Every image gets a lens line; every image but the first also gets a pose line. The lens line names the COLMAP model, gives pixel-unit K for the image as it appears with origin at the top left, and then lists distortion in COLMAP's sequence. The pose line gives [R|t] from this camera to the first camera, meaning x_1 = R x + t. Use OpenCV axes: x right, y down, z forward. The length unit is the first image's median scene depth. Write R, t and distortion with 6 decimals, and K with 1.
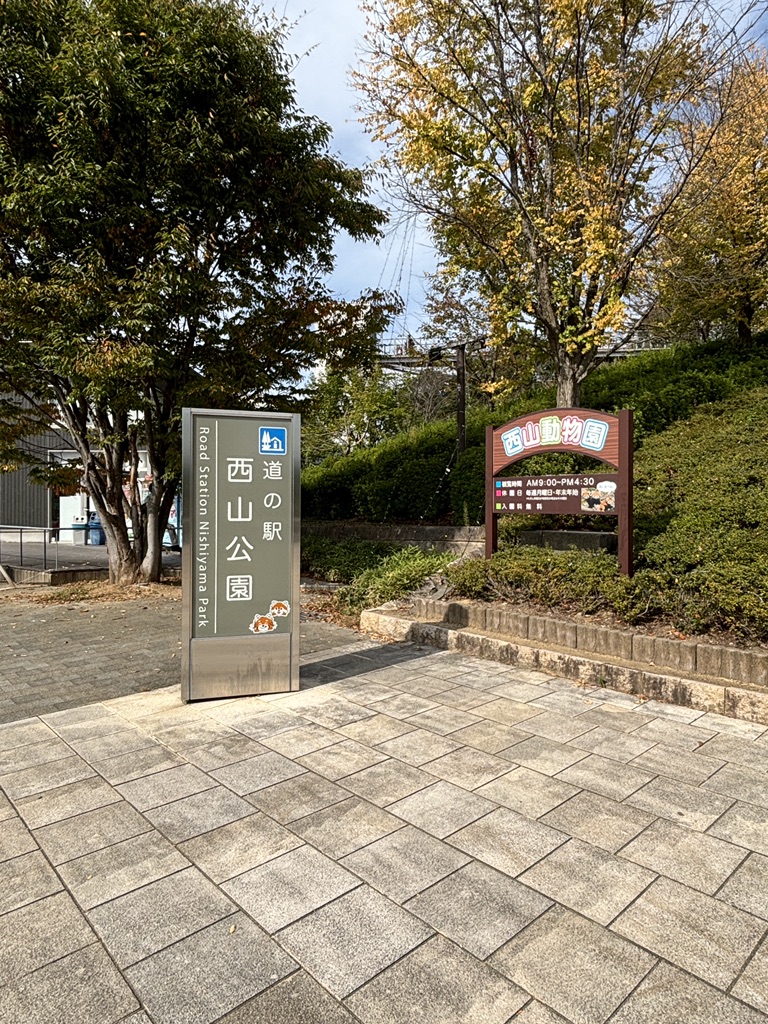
lens RADIAL K [[618.2, 0, 384.0], [0, 618.2, 512.0], [0, 0, 1]] dist [0.076840, -0.136448]
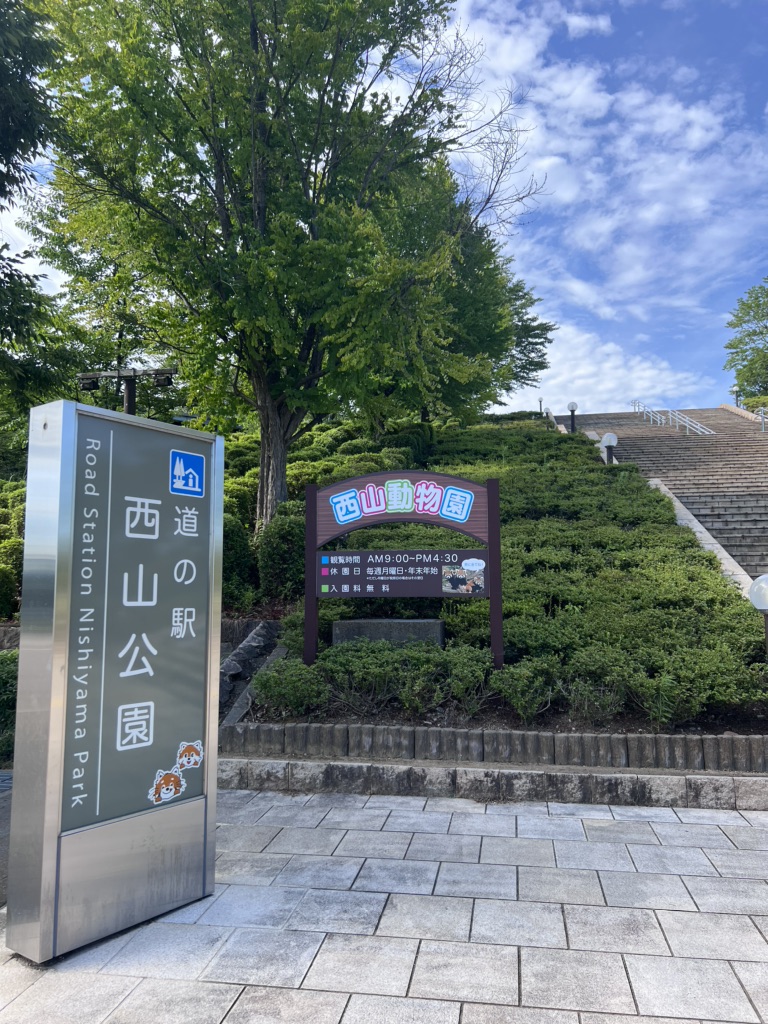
lens RADIAL K [[777.8, 0, 384.0], [0, 777.8, 512.0], [0, 0, 1]] dist [0.017697, -0.004904]
pose [[0.788558, 0.062042, 0.611822, -0.499845], [0.013941, 0.992839, -0.118647, 0.016745], [-0.614802, 0.102090, 0.782046, 0.284967]]
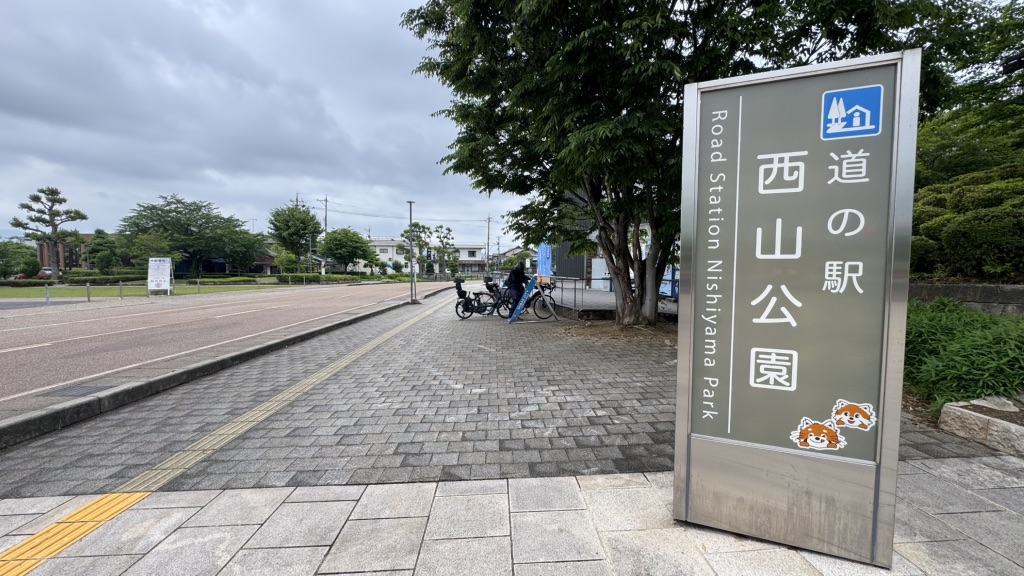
lens RADIAL K [[406.0, 0, 512.0], [0, 406.0, 288.0], [0, 0, 1]] dist [-0.002298, 0.000046]
pose [[0.766539, 0.032356, -0.641382, -0.176181], [-0.007696, 0.999121, 0.041205, 0.028392], [0.642152, -0.026649, 0.766114, 0.530914]]
